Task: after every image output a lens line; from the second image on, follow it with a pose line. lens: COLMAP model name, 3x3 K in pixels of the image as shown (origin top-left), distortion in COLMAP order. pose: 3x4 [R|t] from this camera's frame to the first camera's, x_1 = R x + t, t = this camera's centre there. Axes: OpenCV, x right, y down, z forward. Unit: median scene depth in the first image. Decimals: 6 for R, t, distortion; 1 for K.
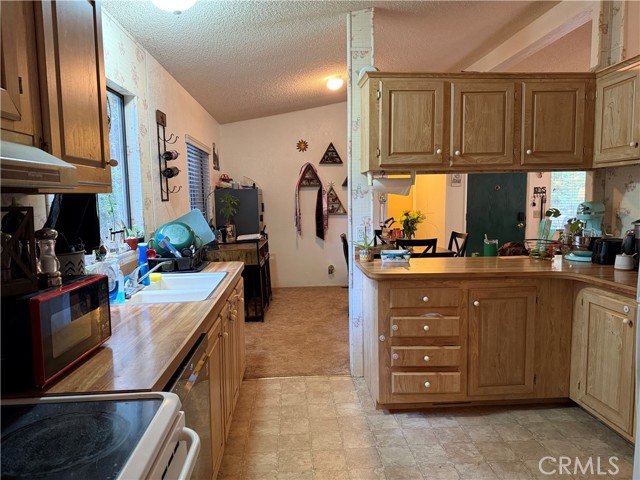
lens RADIAL K [[443.5, 0, 319.2], [0, 443.5, 242.6], [0, 0, 1]] dist [0.020608, -0.012737]
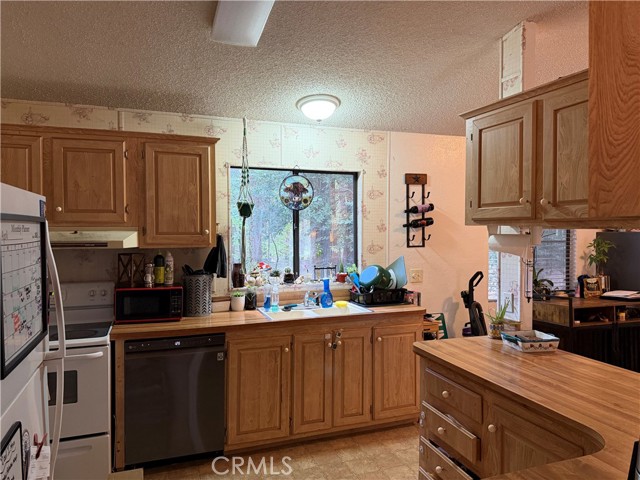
lens RADIAL K [[443.5, 0, 320.2], [0, 443.5, 236.2], [0, 0, 1]] dist [0.020608, -0.012737]
pose [[0.303337, 0.034312, -0.952265, 0.843759], [-0.106738, 0.994286, 0.001825, -0.116293], [0.946886, 0.101089, 0.305266, 0.485834]]
